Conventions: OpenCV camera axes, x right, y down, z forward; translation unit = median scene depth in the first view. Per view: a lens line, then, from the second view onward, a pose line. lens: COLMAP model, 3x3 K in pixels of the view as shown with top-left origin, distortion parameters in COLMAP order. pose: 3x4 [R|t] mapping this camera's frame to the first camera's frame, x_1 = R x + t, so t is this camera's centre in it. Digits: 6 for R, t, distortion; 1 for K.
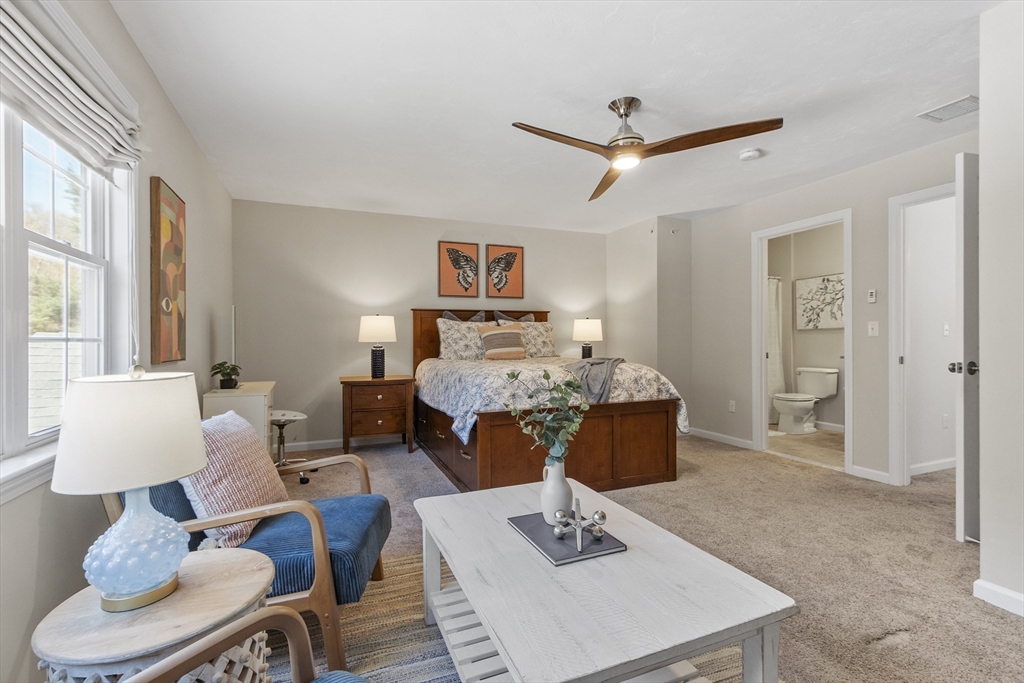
lens RADIAL K [[459.9, 0, 502.6], [0, 459.9, 342.0], [0, 0, 1]] dist [0.001801, -0.001038]
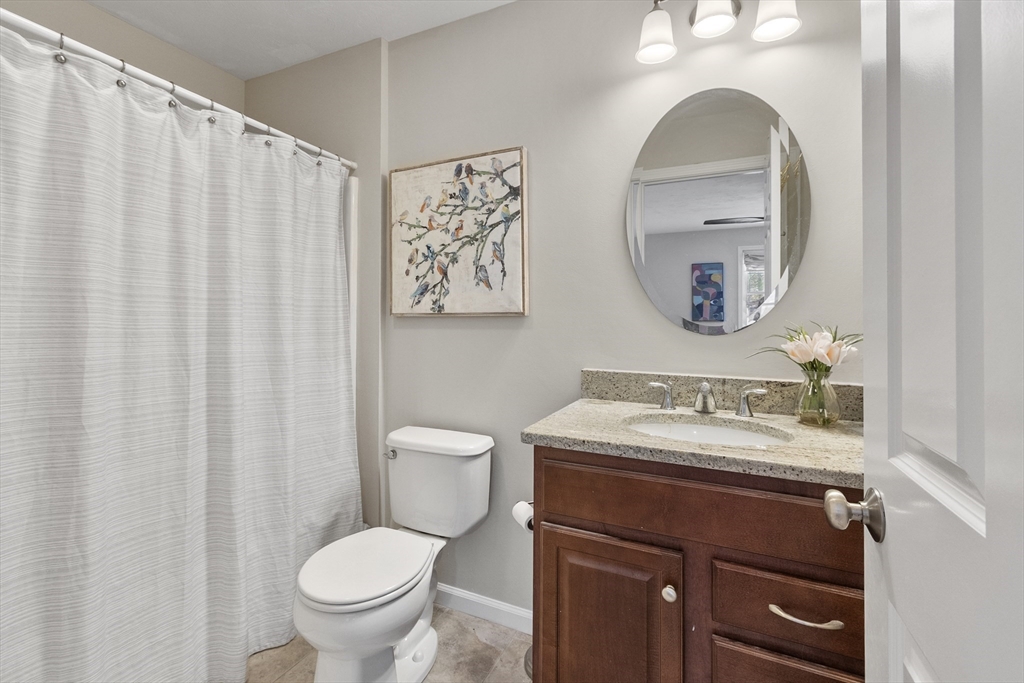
lens RADIAL K [[459.9, 0, 509.4], [0, 459.9, 336.7], [0, 0, 1]] dist [0.001801, -0.001038]
pose [[0.734805, -0.008249, 0.678228, 0.490773], [-0.010679, 0.999661, 0.023728, -0.020386], [-0.678194, -0.024679, 0.734468, 0.717469]]
